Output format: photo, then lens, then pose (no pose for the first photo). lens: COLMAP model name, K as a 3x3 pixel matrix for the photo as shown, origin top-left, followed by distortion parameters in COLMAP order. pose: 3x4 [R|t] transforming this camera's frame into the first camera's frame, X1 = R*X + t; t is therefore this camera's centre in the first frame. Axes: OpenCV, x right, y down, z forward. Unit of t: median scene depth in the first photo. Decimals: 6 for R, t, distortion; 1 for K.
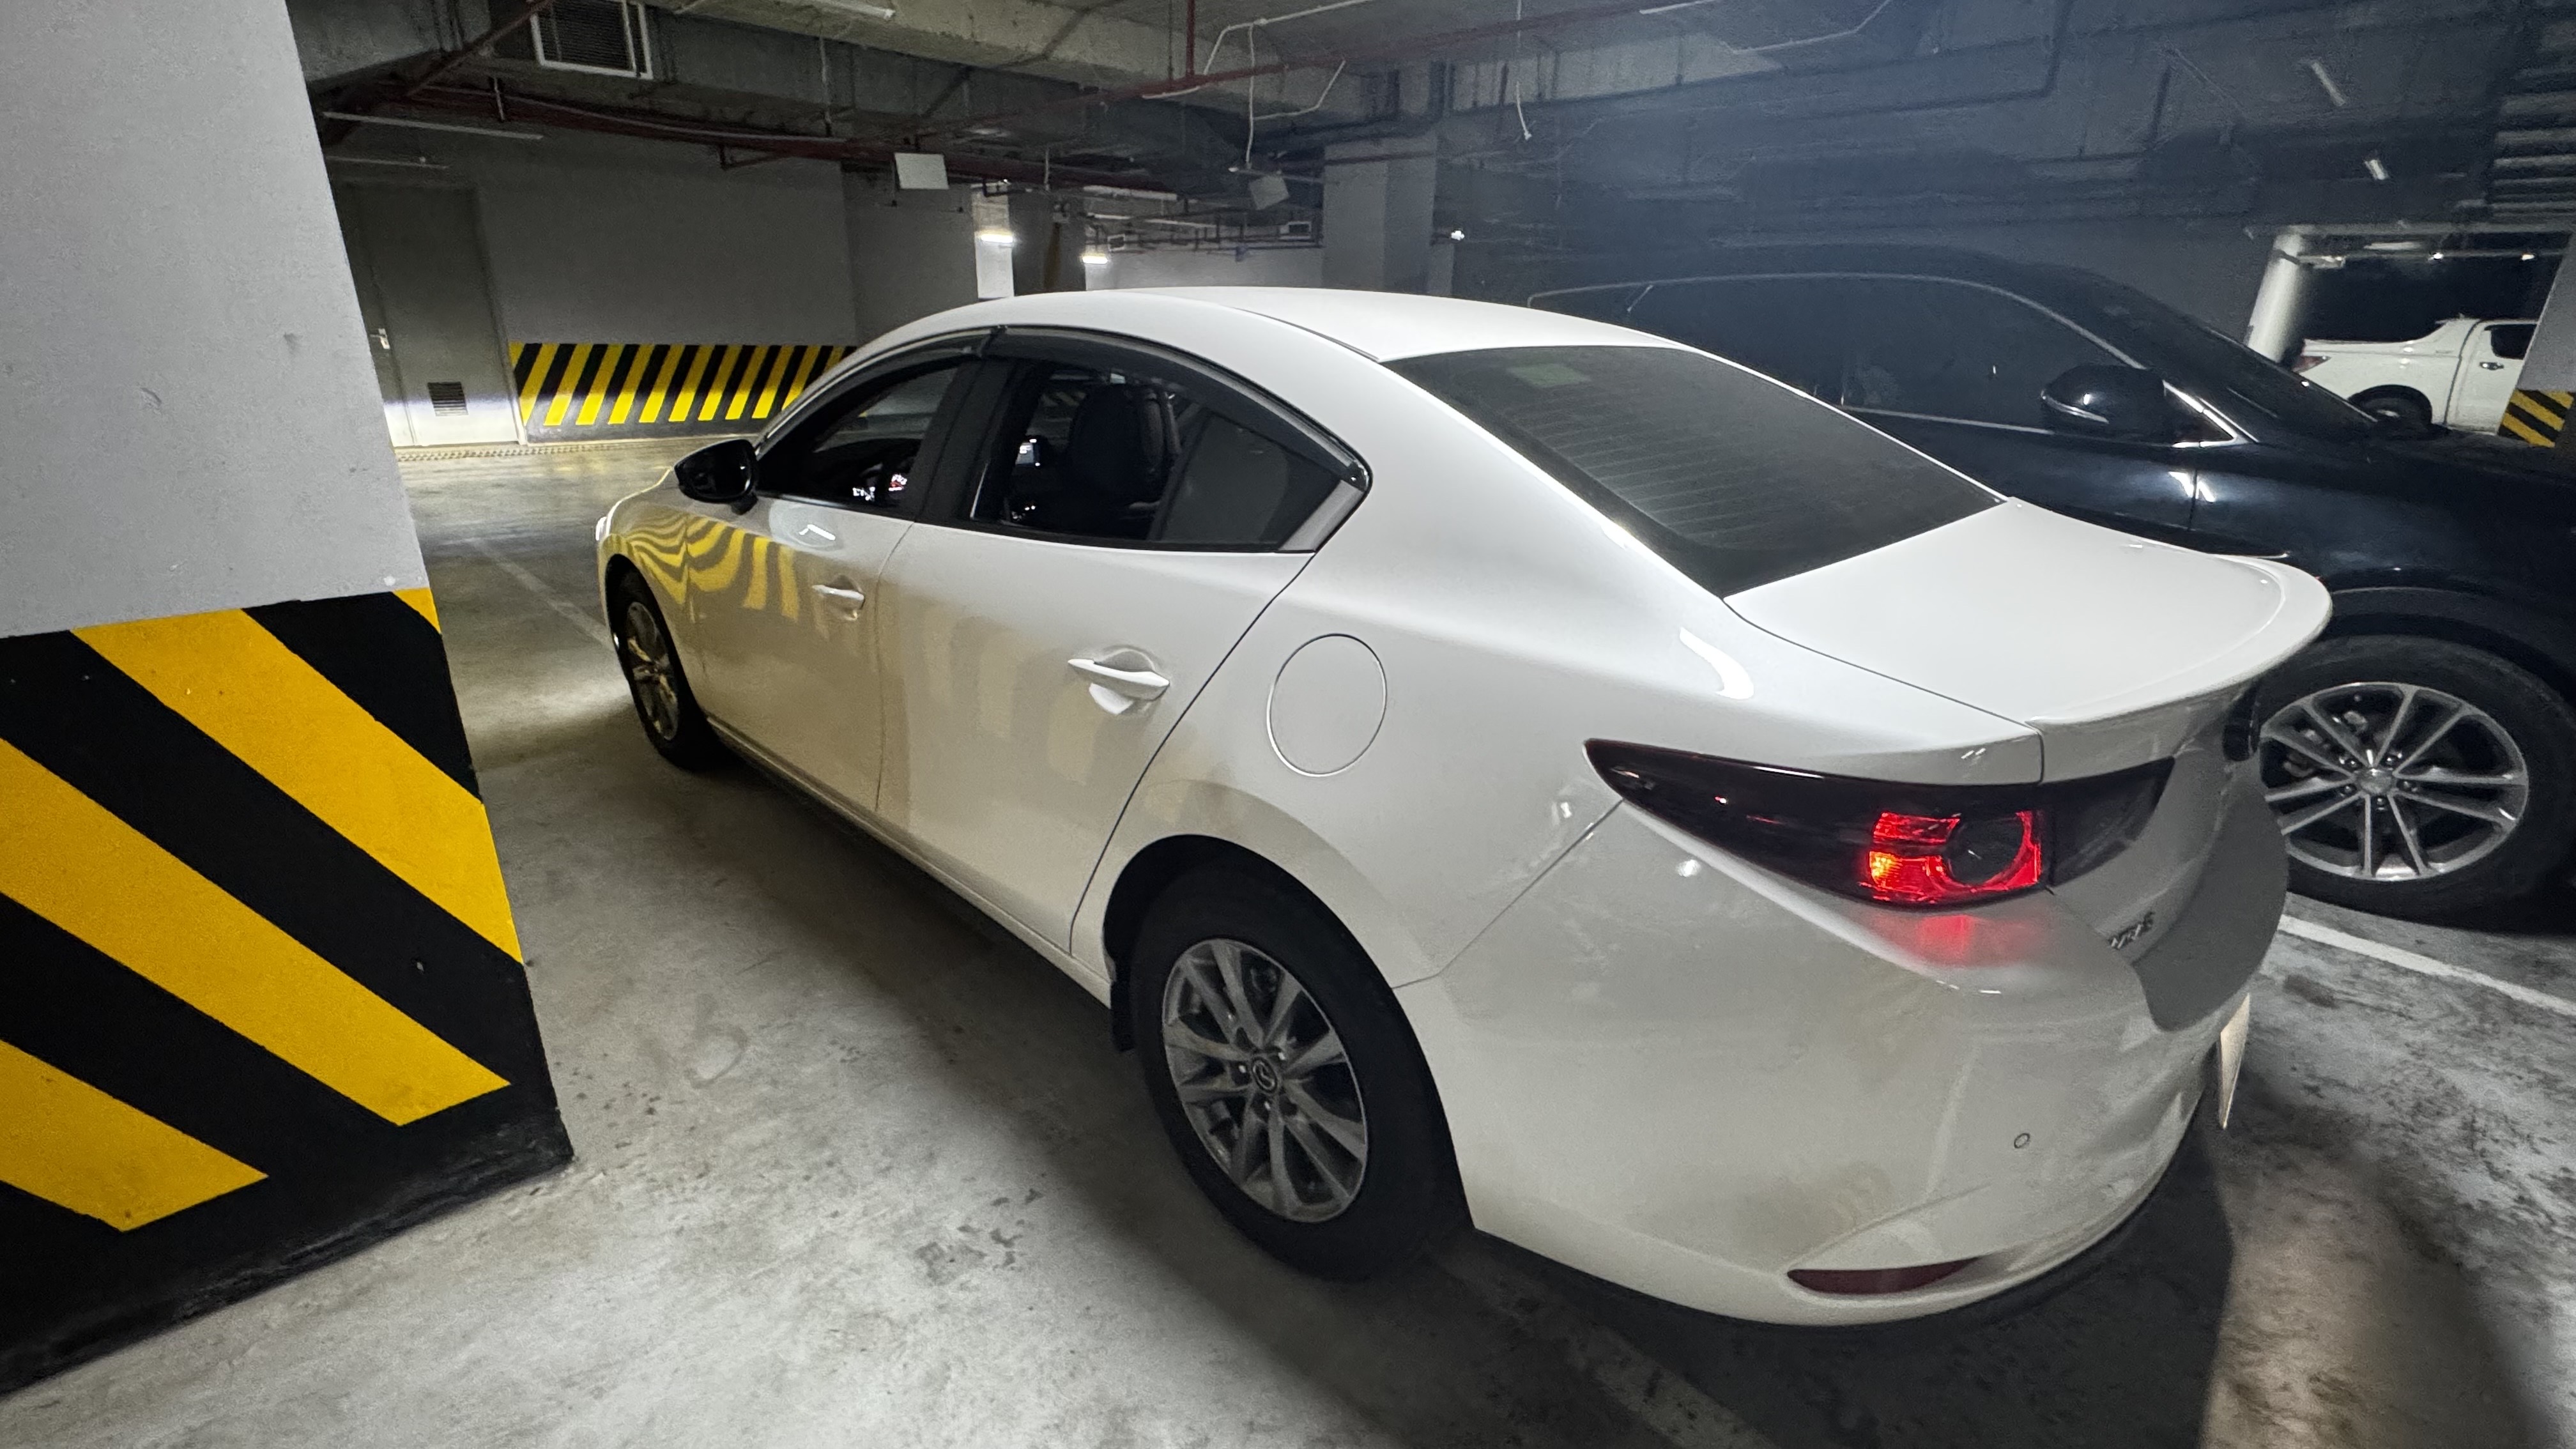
lens RADIAL K [[1093.1, 0, 1288.0], [0, 1093.1, 724.5], [0, 0, 1]] dist [-0.002632, -0.000123]
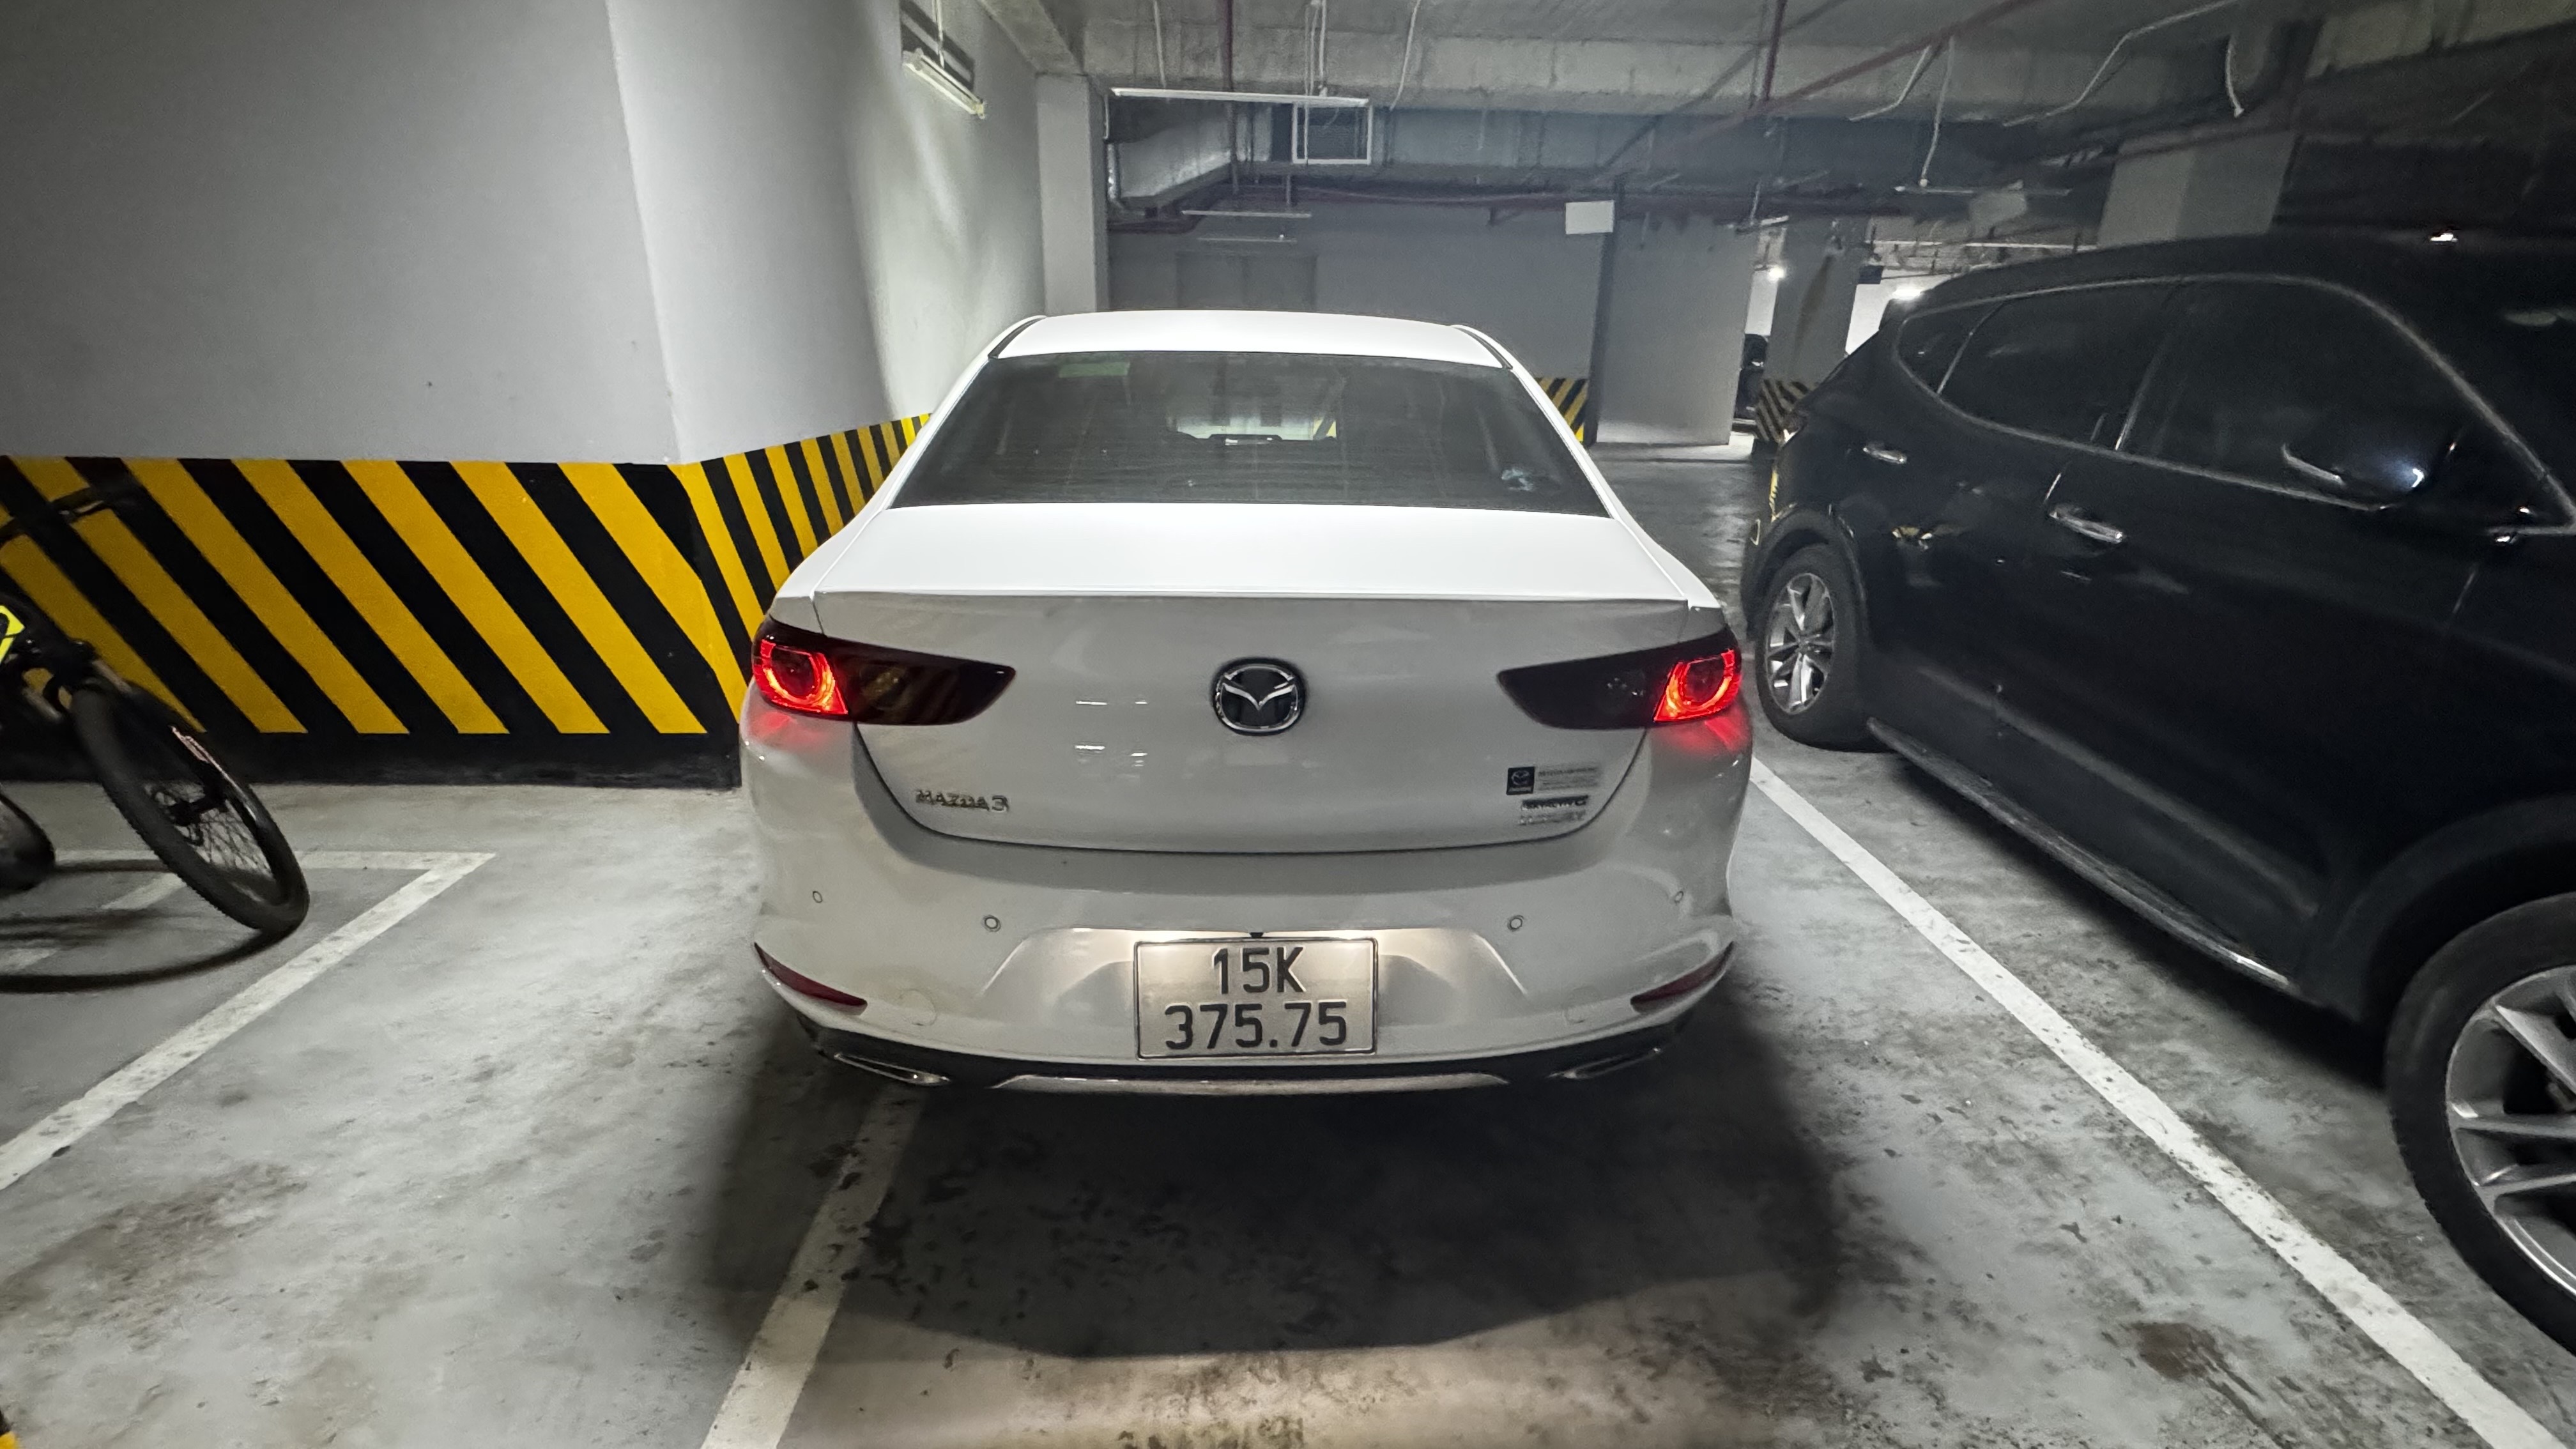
lens RADIAL K [[1094.6, 0, 1288.0], [0, 1094.6, 724.5], [0, 0, 1]] dist [0.001176, 0.000037]
pose [[0.735153, 0.219081, -0.641524, 0.291526], [-0.240561, 0.969059, 0.055264, -0.008089], [0.633782, 0.113699, 0.765110, 0.041412]]
